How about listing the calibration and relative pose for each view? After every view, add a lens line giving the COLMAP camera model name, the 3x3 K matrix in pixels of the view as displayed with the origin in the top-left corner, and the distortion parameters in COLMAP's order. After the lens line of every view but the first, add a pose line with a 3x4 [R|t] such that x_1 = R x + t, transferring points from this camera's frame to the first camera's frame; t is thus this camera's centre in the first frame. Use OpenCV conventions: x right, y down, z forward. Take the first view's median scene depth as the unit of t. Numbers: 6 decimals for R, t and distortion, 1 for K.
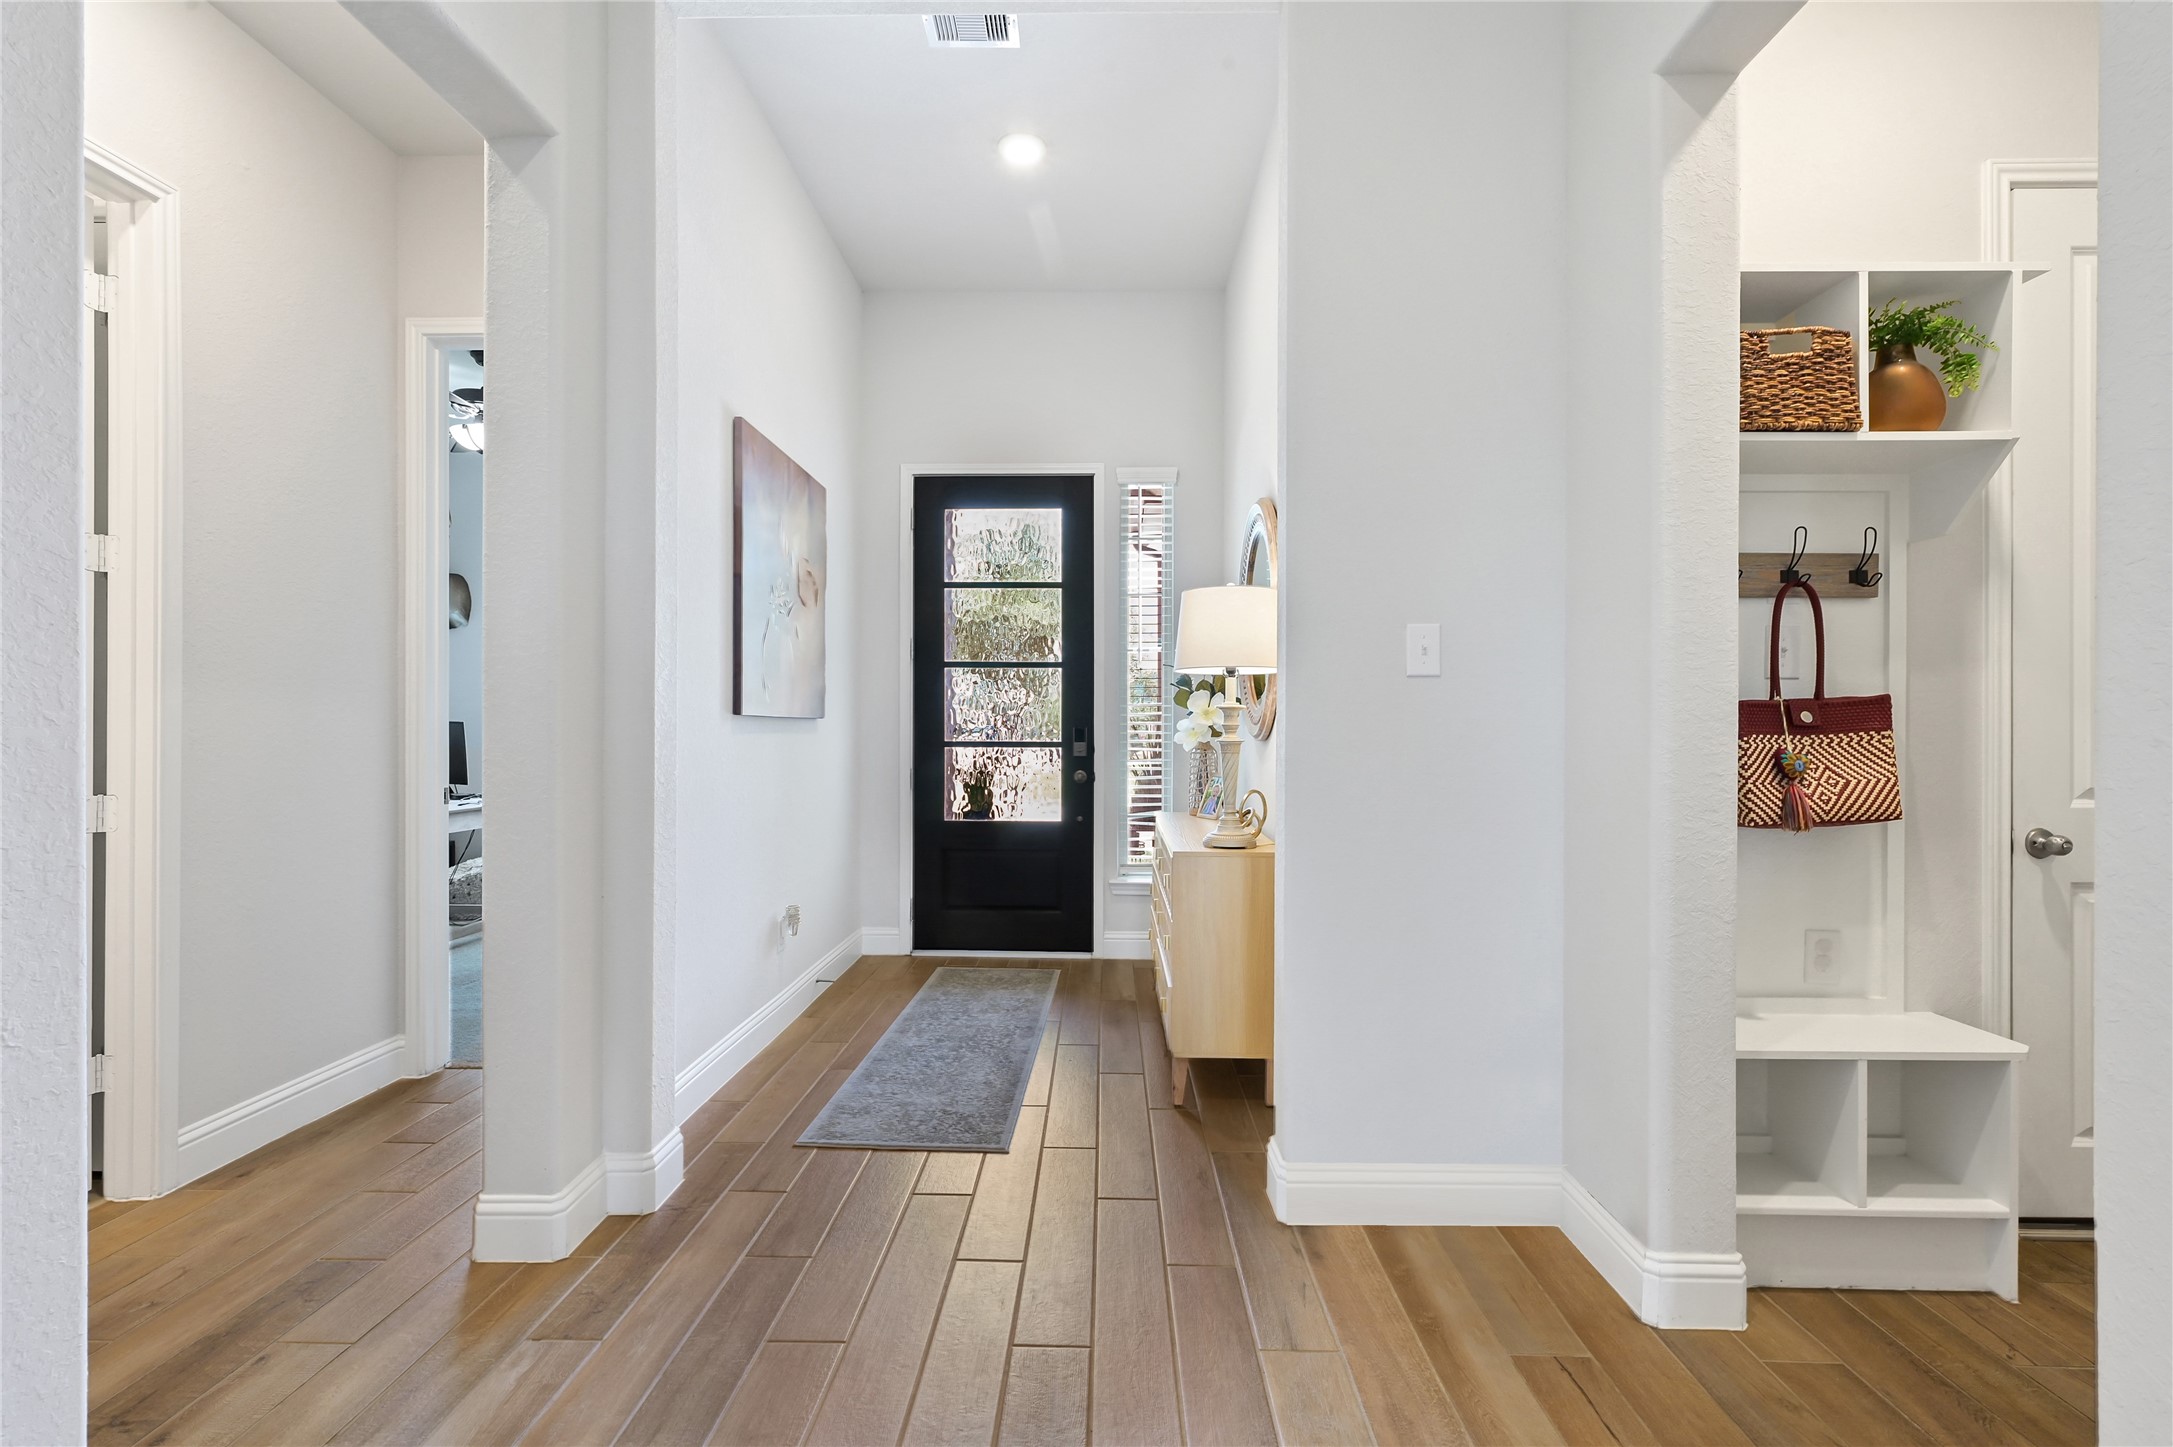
lens RADIAL K [[1023.7, 0, 1088.0], [0, 1023.7, 724.5], [0, 0, 1]] dist [-0.001687, -0.000442]
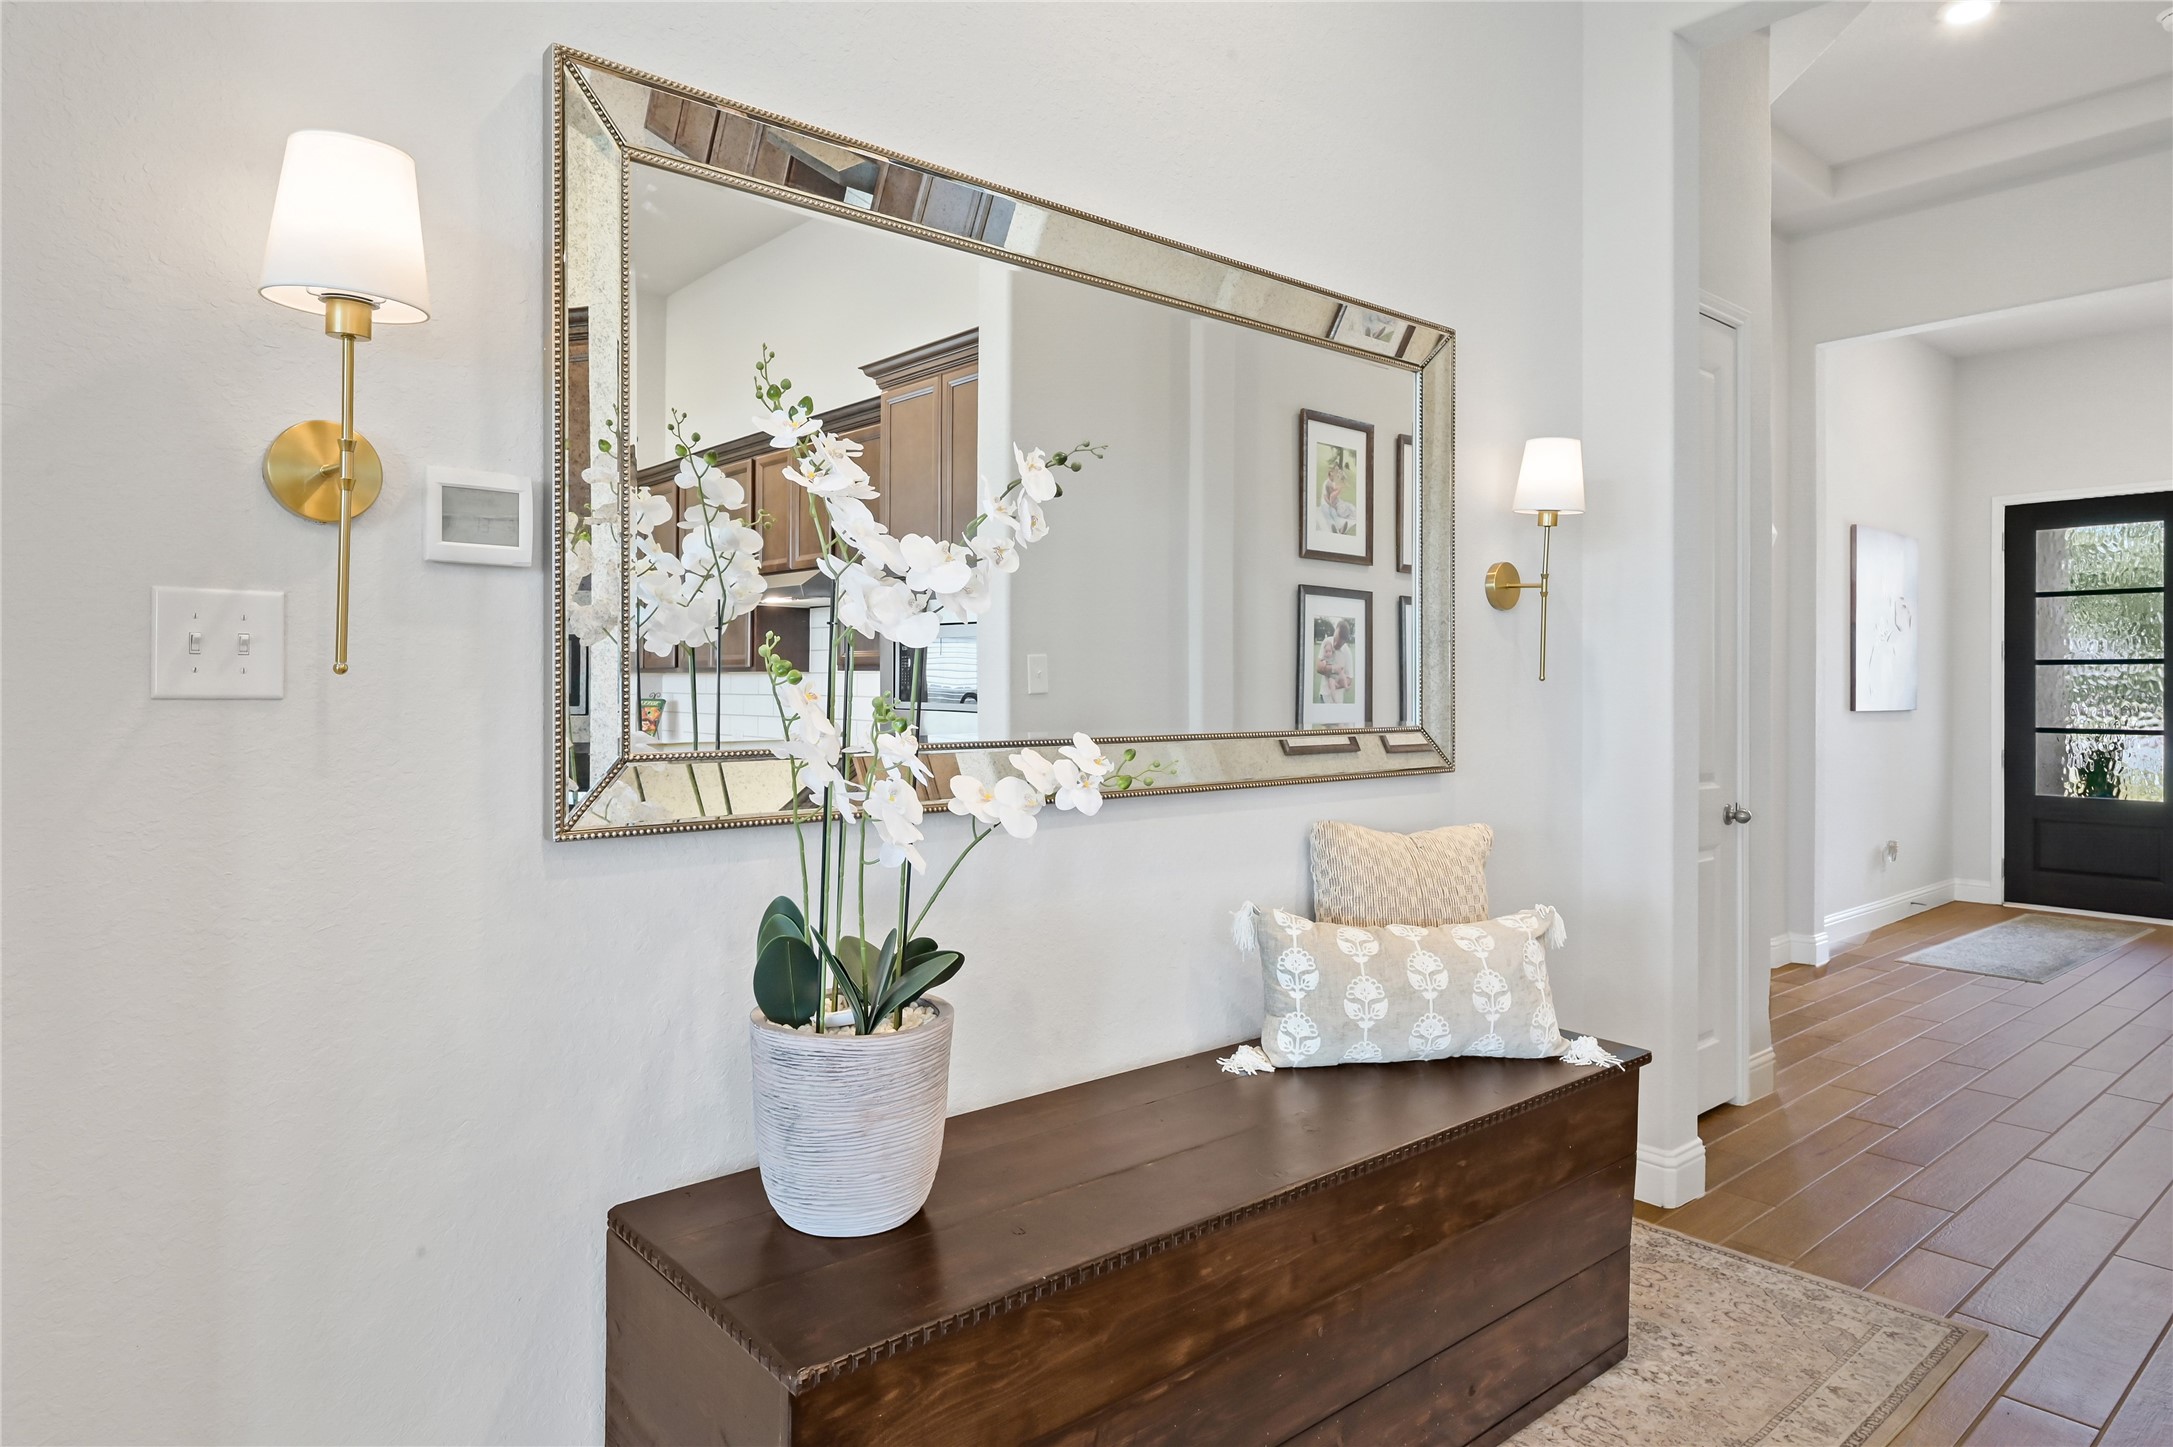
lens RADIAL K [[1287.3, 0, 1090.3], [0, 1287.3, 709.2], [0, 0, 1]] dist [-0.005893, -0.000970]
pose [[0.671234, 0.002000, -0.741243, 0.500558], [0.004519, 0.999967, 0.006790, -0.045616], [0.741232, -0.007907, 0.671202, -1.789066]]
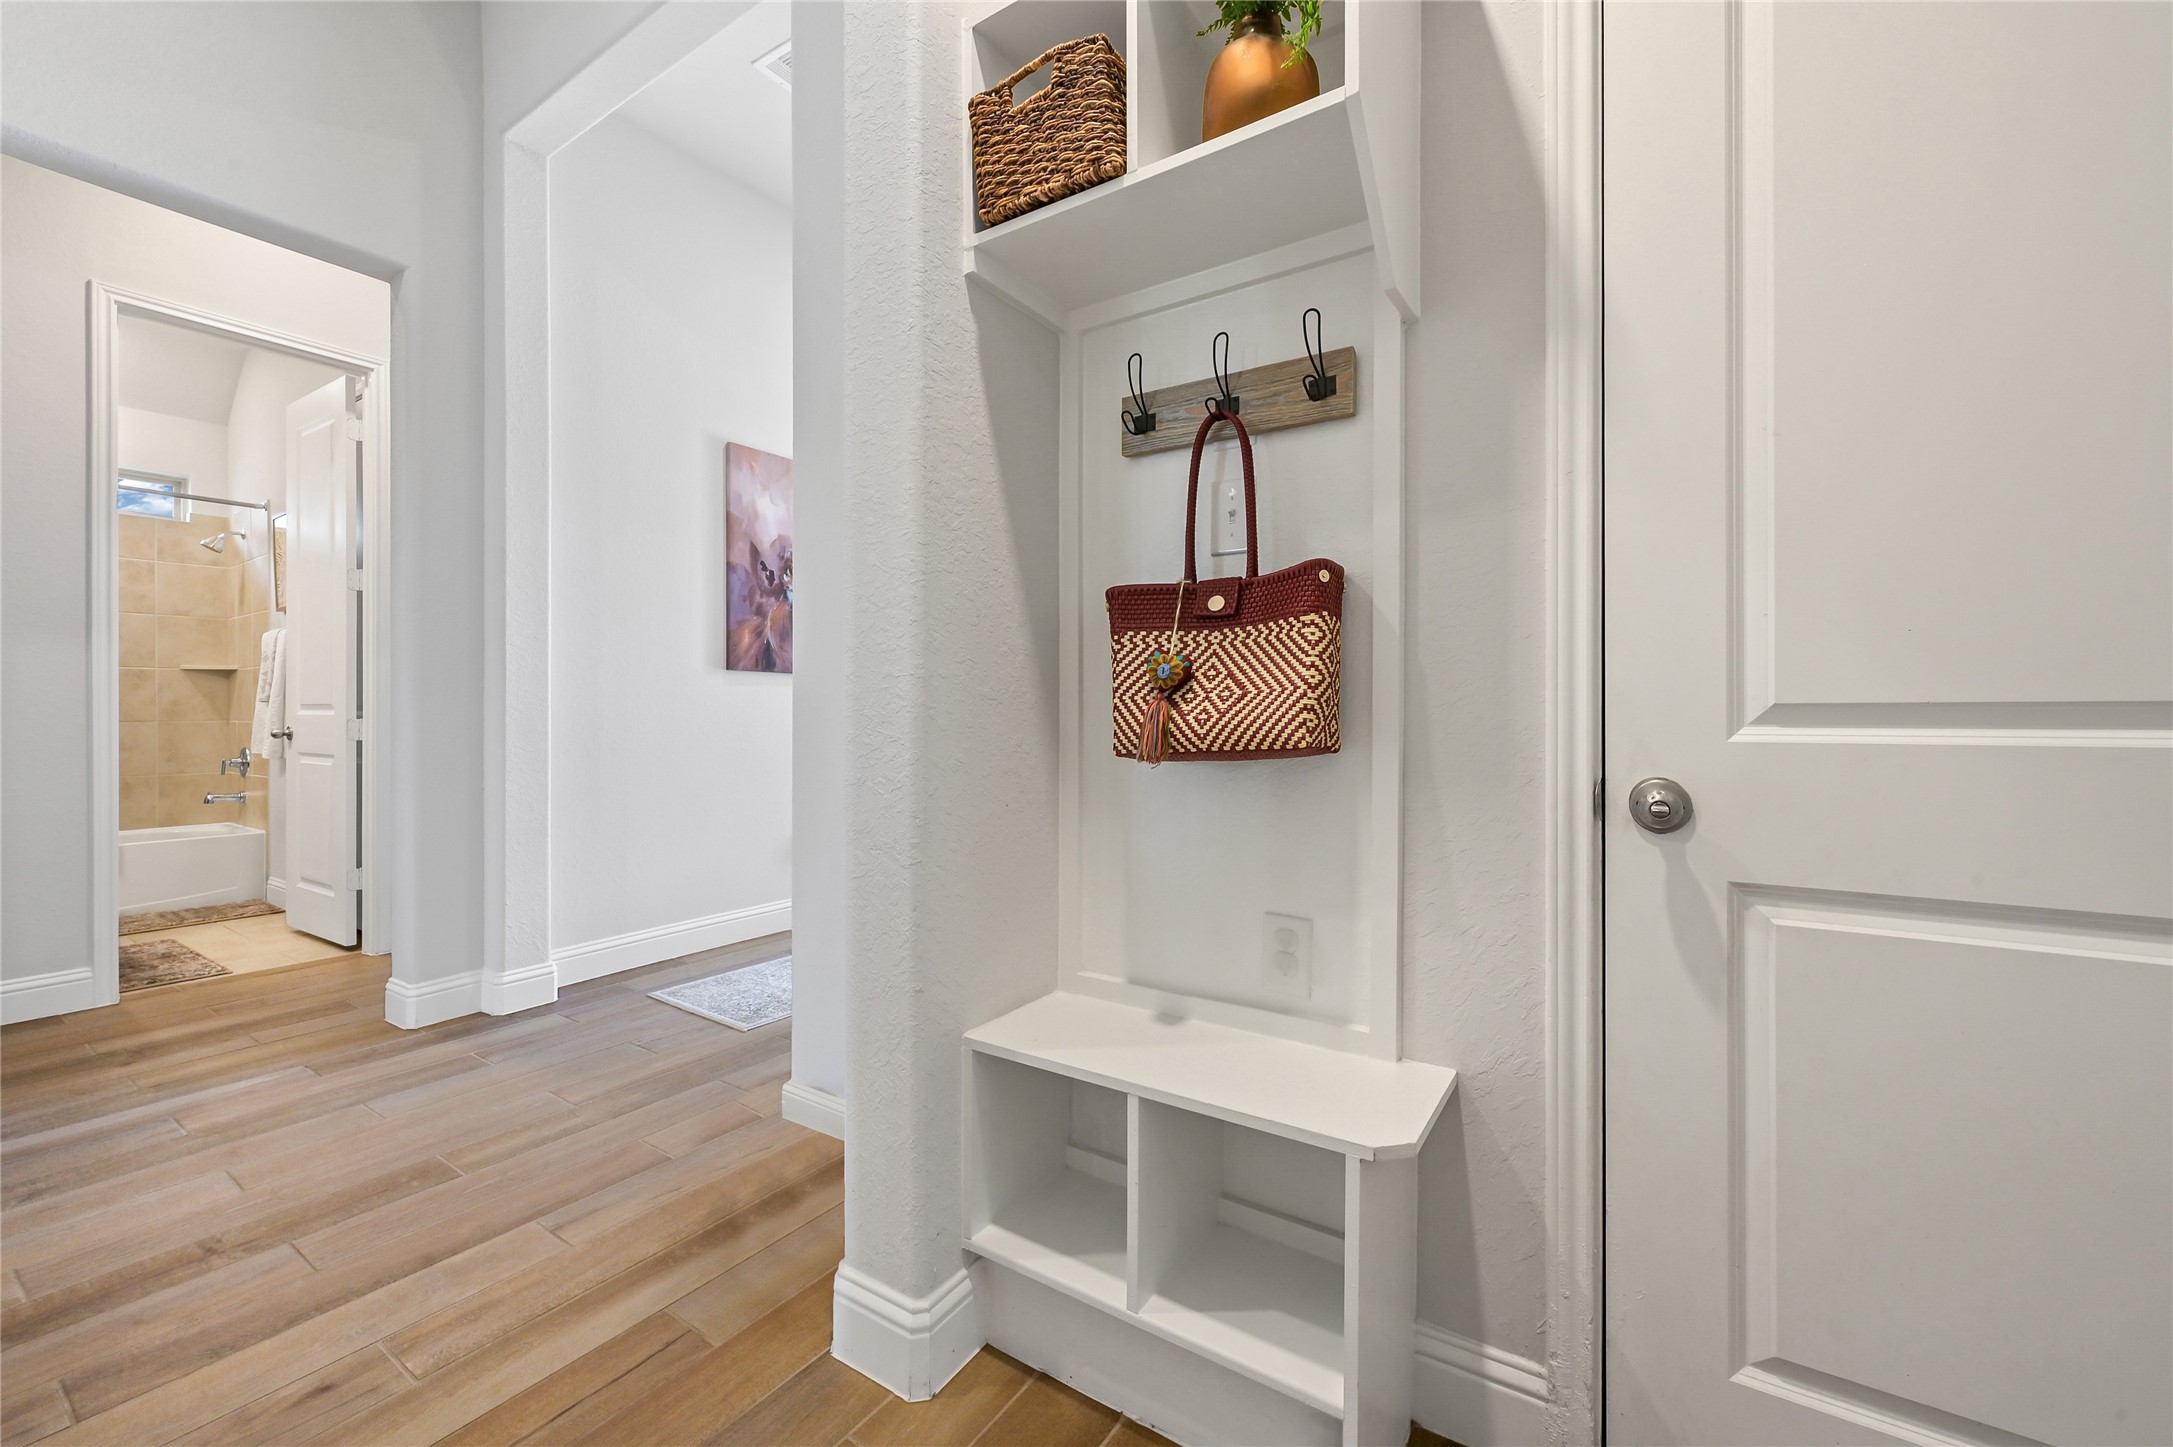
lens RADIAL K [[877.6, 0, 1086.4], [0, 877.6, 713.2], [0, 0, 1]] dist [0.002896, -0.000700]
pose [[0.839903, -0.002293, -0.542732, 0.941914], [0.003338, 0.999994, 0.000941, 0.065791], [0.542727, -0.002602, 0.839905, 0.441234]]
